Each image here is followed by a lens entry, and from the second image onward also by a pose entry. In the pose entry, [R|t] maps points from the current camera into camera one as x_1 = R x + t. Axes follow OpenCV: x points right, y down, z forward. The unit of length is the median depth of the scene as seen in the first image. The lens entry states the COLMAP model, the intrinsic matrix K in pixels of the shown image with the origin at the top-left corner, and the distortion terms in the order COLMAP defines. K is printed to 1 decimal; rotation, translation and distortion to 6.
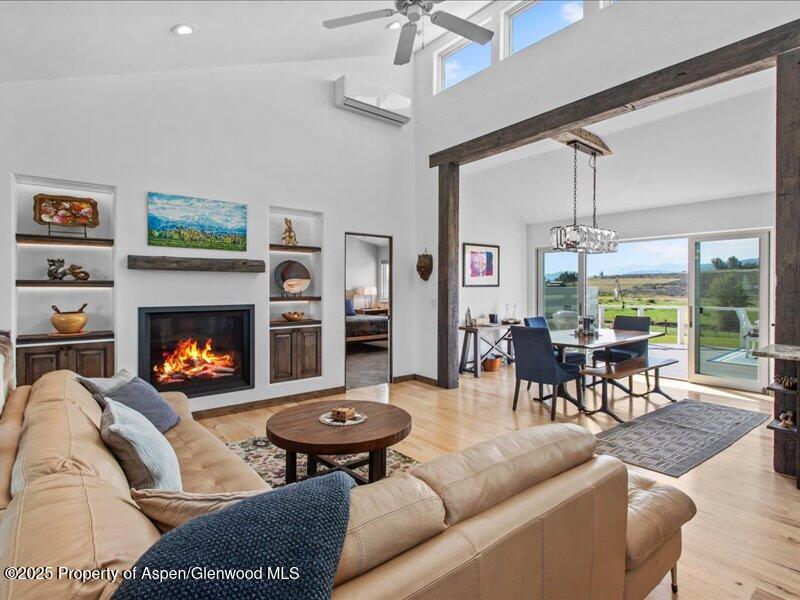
lens RADIAL K [[421.9, 0, 396.1], [0, 421.9, 296.0], [0, 0, 1]] dist [0.001437, -0.000347]
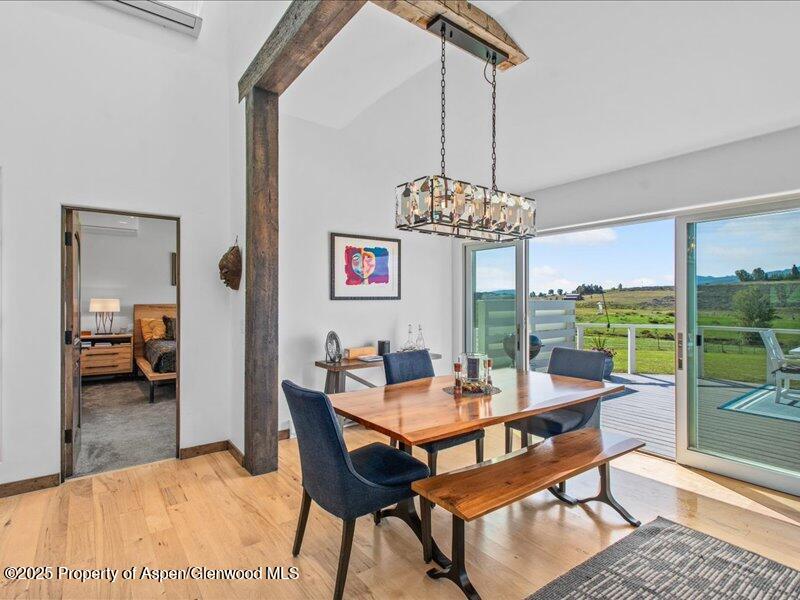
lens RADIAL K [[419.9, 0, 401.2], [0, 419.9, 305.7], [0, 0, 1]] dist [0.005821, 0.000135]
pose [[0.999555, 0.001078, -0.029798, 0.334653], [-0.001269, 0.999979, -0.006375, -0.010157], [0.029791, 0.006410, 0.999536, 0.412325]]
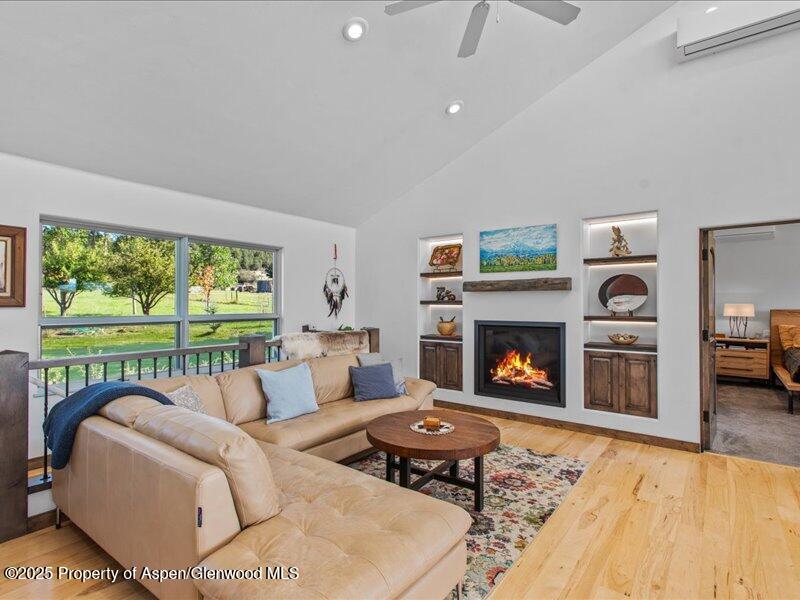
lens RADIAL K [[421.9, 0, 396.1], [0, 421.9, 296.0], [0, 0, 1]] dist [0.001437, -0.000347]
pose [[0.240582, -0.022065, -0.970378, 0.422530], [-0.019692, 0.999425, -0.027607, -0.005546], [0.970429, 0.025750, 0.240009, 0.304638]]
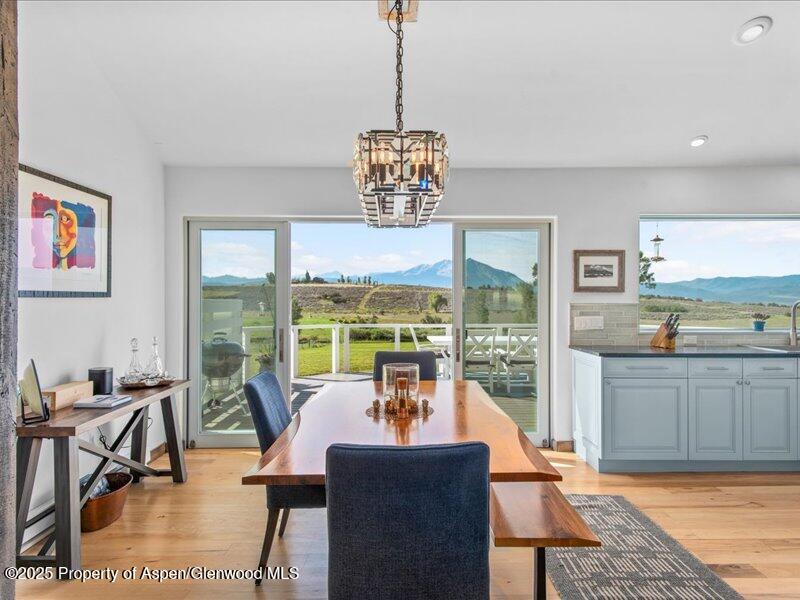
lens RADIAL K [[489.8, 0, 400.0], [0, 489.8, 300.0], [0, 0, 1]] dist [-0.001306, -0.001343]
pose [[0.607302, 0.003000, 0.794466, 0.052877], [0.014194, 0.999792, -0.014625, -0.011136], [-0.794345, 0.020158, 0.607133, 0.627820]]
